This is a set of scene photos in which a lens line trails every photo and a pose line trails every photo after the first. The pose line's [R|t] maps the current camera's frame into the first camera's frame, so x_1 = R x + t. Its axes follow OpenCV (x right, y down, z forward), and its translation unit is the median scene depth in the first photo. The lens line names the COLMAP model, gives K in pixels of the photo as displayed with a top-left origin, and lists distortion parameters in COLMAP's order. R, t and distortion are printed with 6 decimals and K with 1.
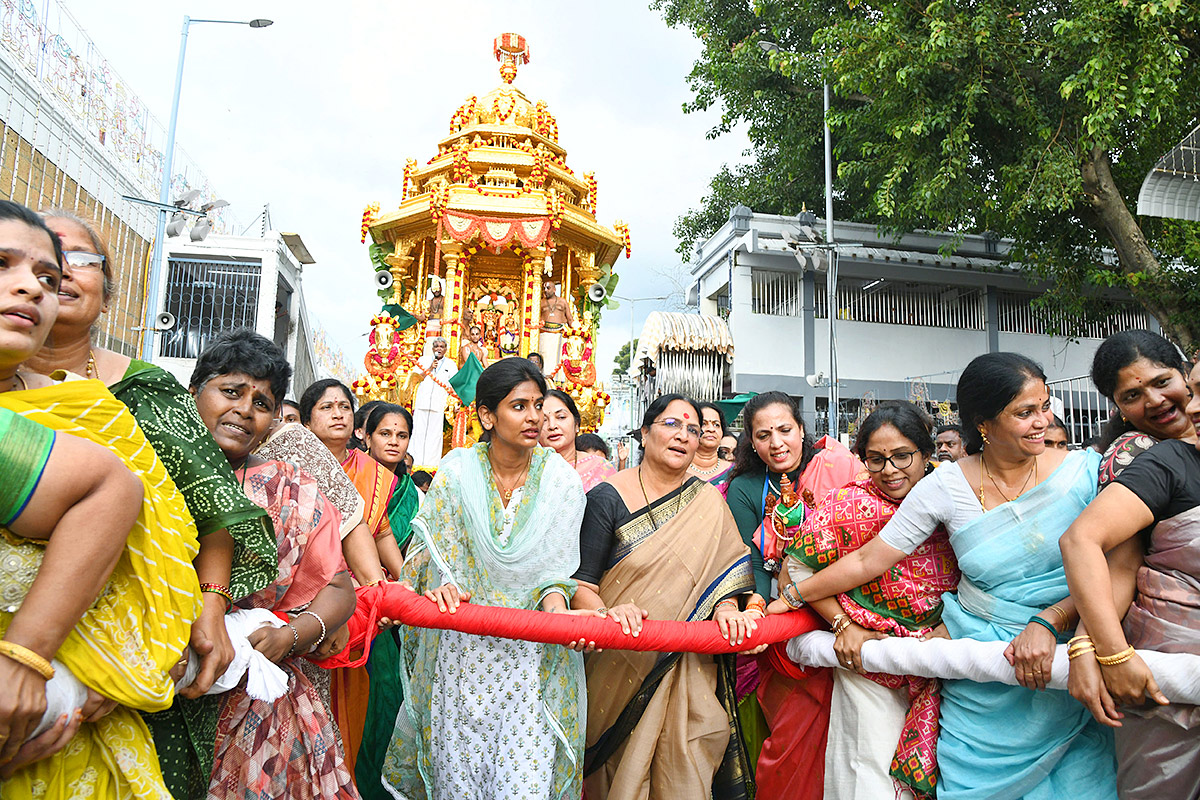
lens RADIAL K [[821.4, 0, 602.4], [0, 821.4, 377.6], [0, 0, 1]] dist [-0.099654, 0.000036]
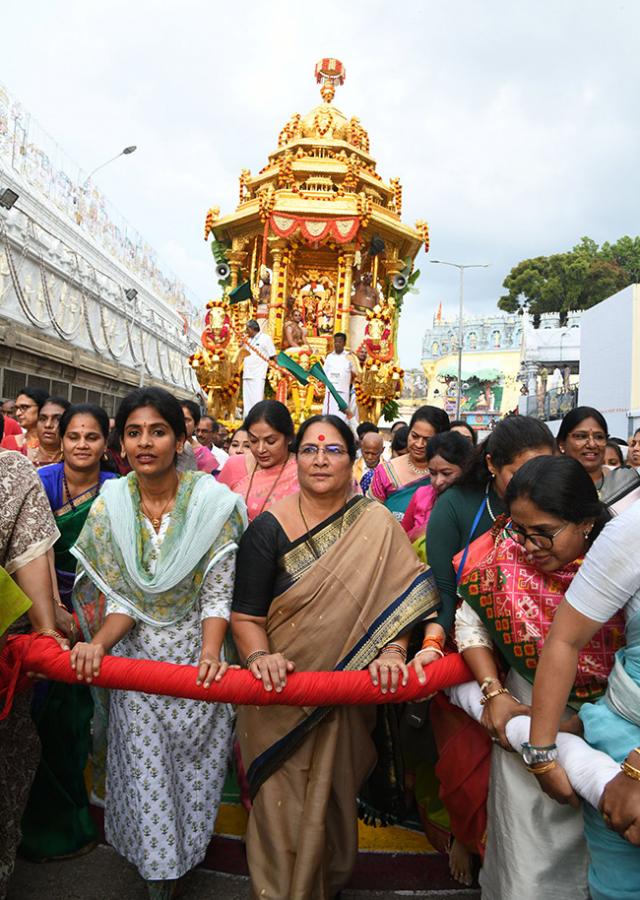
lens RADIAL K [[661.8, 0, 316.3], [0, 661.8, 406.8], [0, 0, 1]] dist [-0.079929, 0.001691]
pose [[0.989497, 0.025279, -0.142328, 0.014642], [-0.013348, 0.996362, 0.084168, -0.002578], [0.143938, -0.081385, 0.986234, 0.032842]]
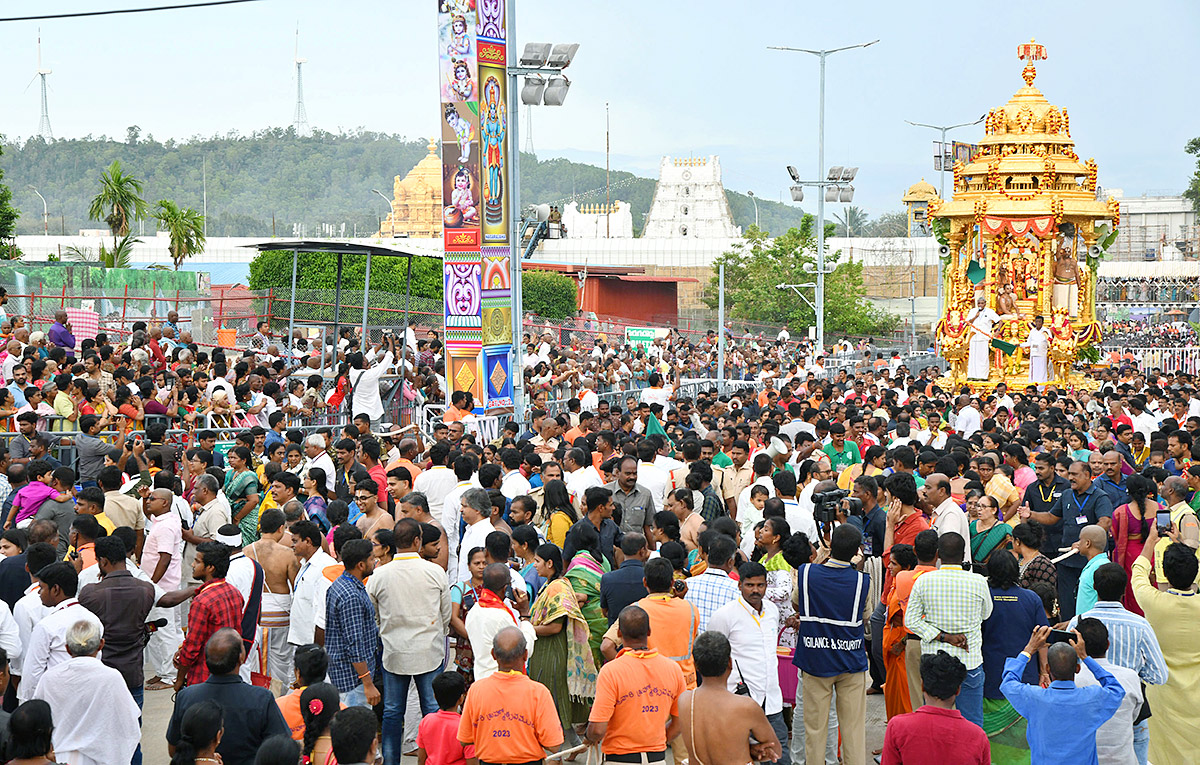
lens RADIAL K [[1964.7, 0, 600.0], [0, 1964.7, 367.3], [0, 0, 1]] dist [0.259277, 0.001561]
pose [[0.926314, 0.000144, -0.376752, 0.520693], [0.066480, 0.984246, 0.163828, -0.545458], [0.370840, -0.176802, 0.911712, -2.603187]]
